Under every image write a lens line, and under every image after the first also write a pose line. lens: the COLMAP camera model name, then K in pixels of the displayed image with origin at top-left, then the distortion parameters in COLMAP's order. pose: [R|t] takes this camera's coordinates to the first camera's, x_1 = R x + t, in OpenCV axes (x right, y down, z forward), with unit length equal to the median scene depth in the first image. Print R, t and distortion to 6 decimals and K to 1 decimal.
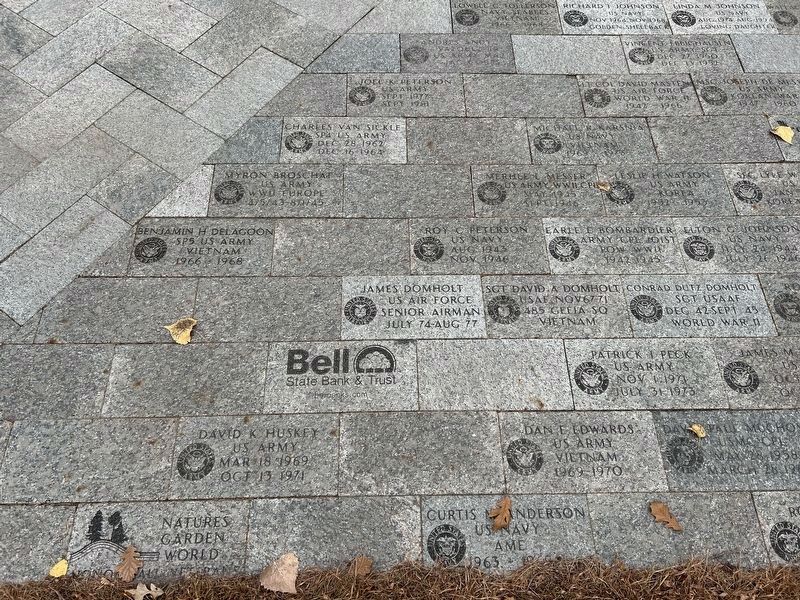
lens RADIAL K [[607.3, 0, 402.3], [0, 607.3, 297.5], [0, 0, 1]] dist [0.050006, -0.059965]
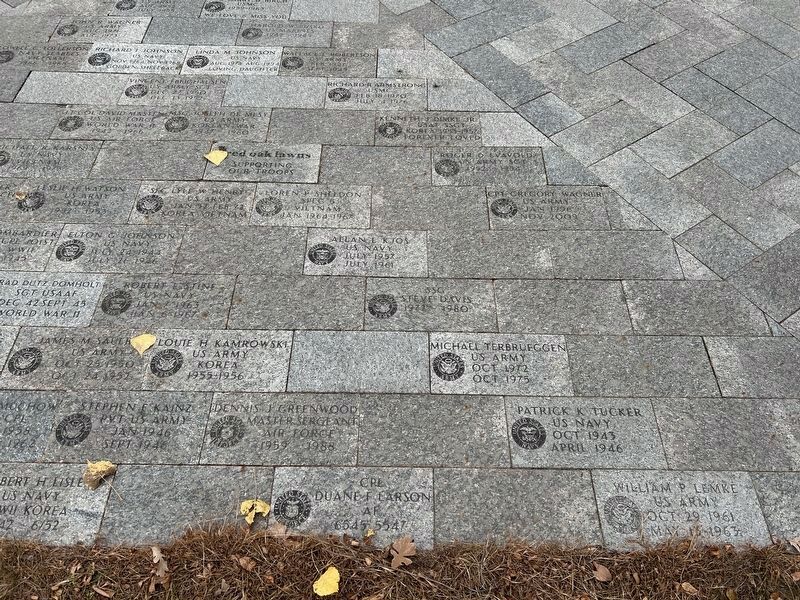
lens RADIAL K [[607.3, 0, 393.4], [0, 607.3, 307.3], [0, 0, 1]] dist [0.050006, -0.059965]
pose [[0.998727, 0.028986, -0.041288, 0.942510], [-0.033573, 0.992782, -0.115141, 0.106242], [0.037653, 0.116380, 0.992491, -0.028715]]
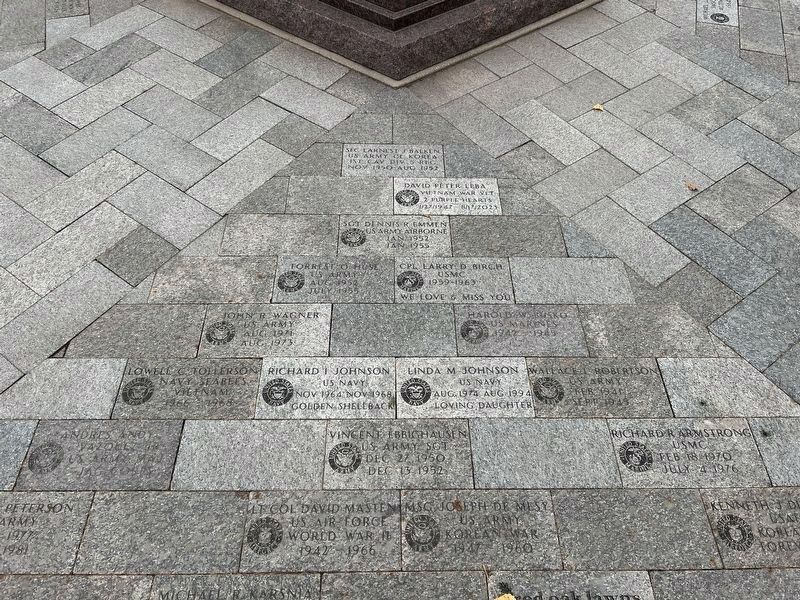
lens RADIAL K [[607.3, 0, 400.5], [0, 607.3, 297.7], [0, 0, 1]] dist [0.050006, -0.059965]
pose [[0.999886, 0.004237, -0.014521, 0.488276], [-0.006314, 0.989243, -0.146148, -0.499829], [0.013746, 0.146223, 0.989156, 0.227594]]
